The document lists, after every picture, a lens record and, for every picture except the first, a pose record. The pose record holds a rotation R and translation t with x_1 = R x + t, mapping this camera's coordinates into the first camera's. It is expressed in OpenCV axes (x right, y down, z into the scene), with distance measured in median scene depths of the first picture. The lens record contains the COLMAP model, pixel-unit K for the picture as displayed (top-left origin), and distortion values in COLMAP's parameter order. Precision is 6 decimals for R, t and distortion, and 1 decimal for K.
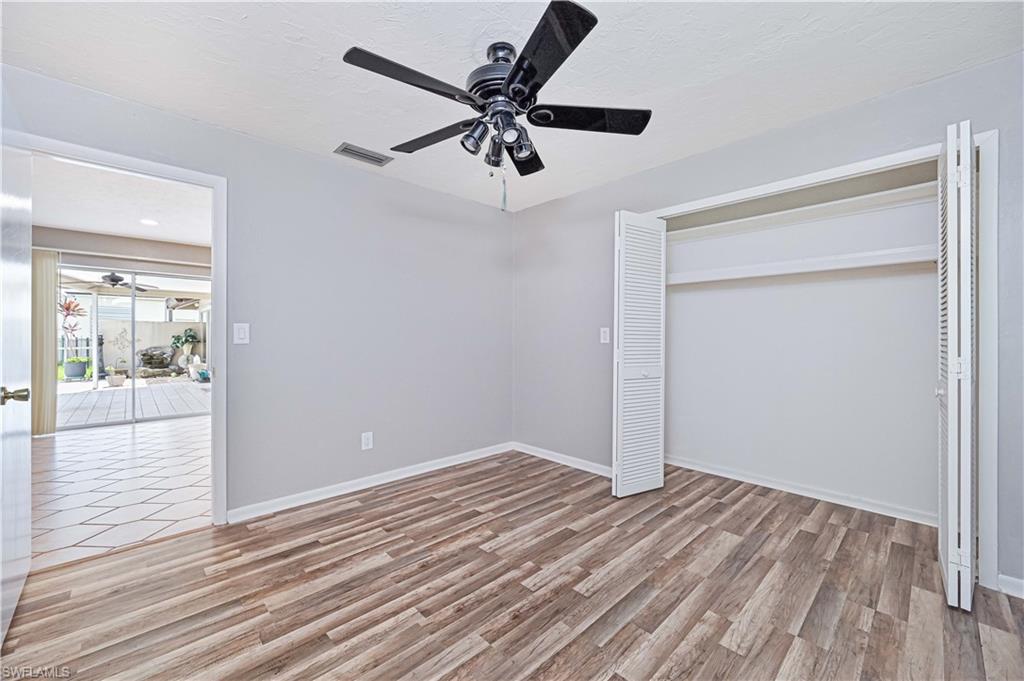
lens RADIAL K [[402.0, 0, 507.8], [0, 402.0, 337.1], [0, 0, 1]] dist [0.000936, 0.000132]
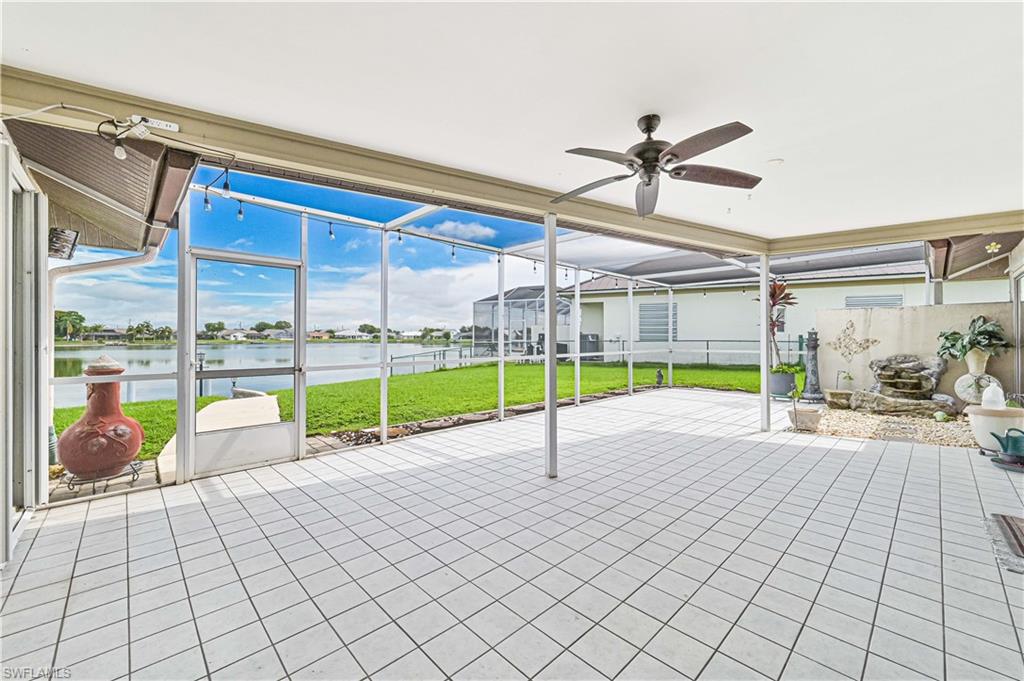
lens RADIAL K [[407.0, 0, 514.7], [0, 407.0, 337.1], [0, 0, 1]] dist [-0.001342, -0.000174]
pose [[0.013171, -0.004794, -0.999902, -0.348413], [0.004102, 0.999980, -0.004741, 0.001997], [0.999905, -0.004040, 0.013191, 0.477676]]
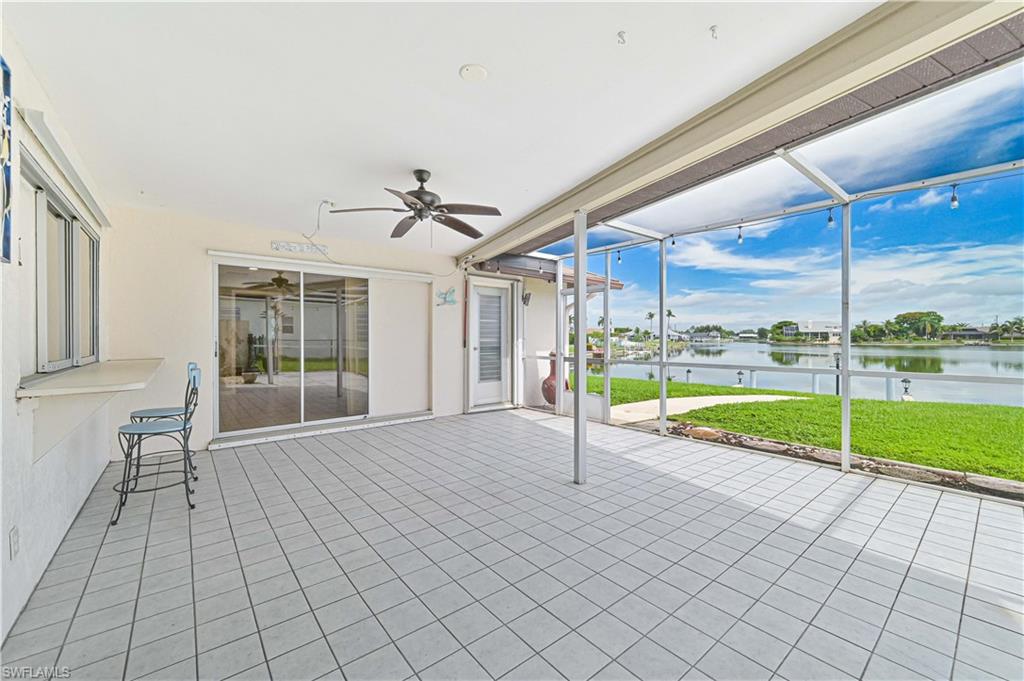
lens RADIAL K [[405.5, 0, 513.5], [0, 405.5, 336.1], [0, 0, 1]] dist [-0.001711, -0.000237]
pose [[-0.997661, -0.000380, 0.068358, -0.537654], [-0.001003, 0.999958, -0.009082, 0.001828], [-0.068352, -0.009130, -0.997620, 0.701039]]
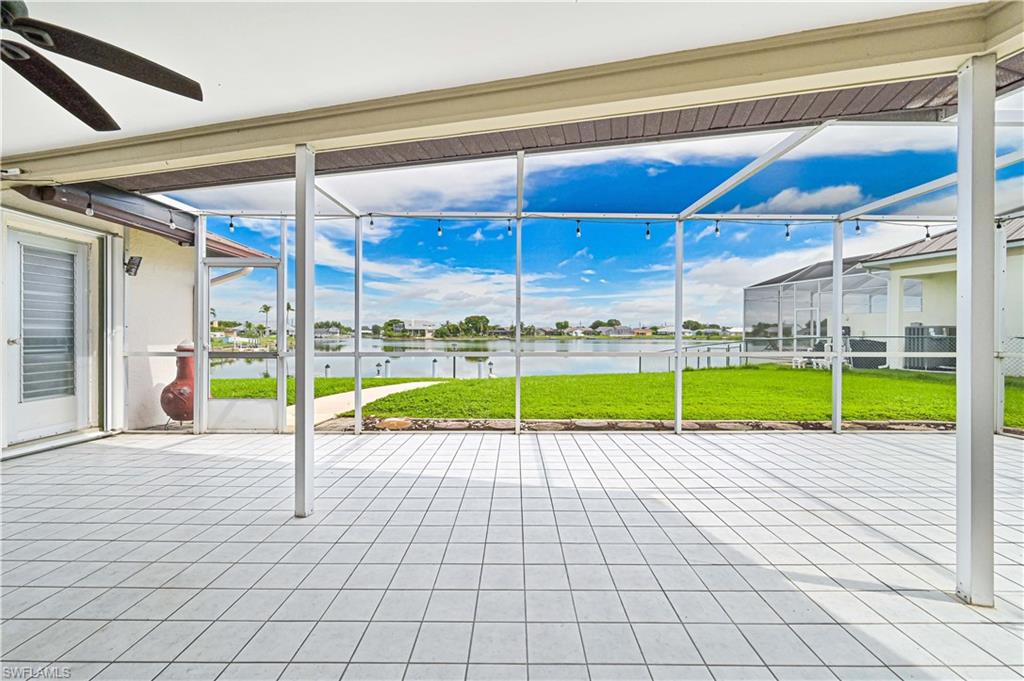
lens RADIAL K [[405.5, 0, 513.5], [0, 405.5, 336.1], [0, 0, 1]] dist [-0.001711, -0.000237]
pose [[-0.688250, -0.001004, -0.725473, -0.501933], [-0.001325, 0.999999, -0.000126, 0.006984], [0.725473, 0.000875, -0.688250, 0.655847]]
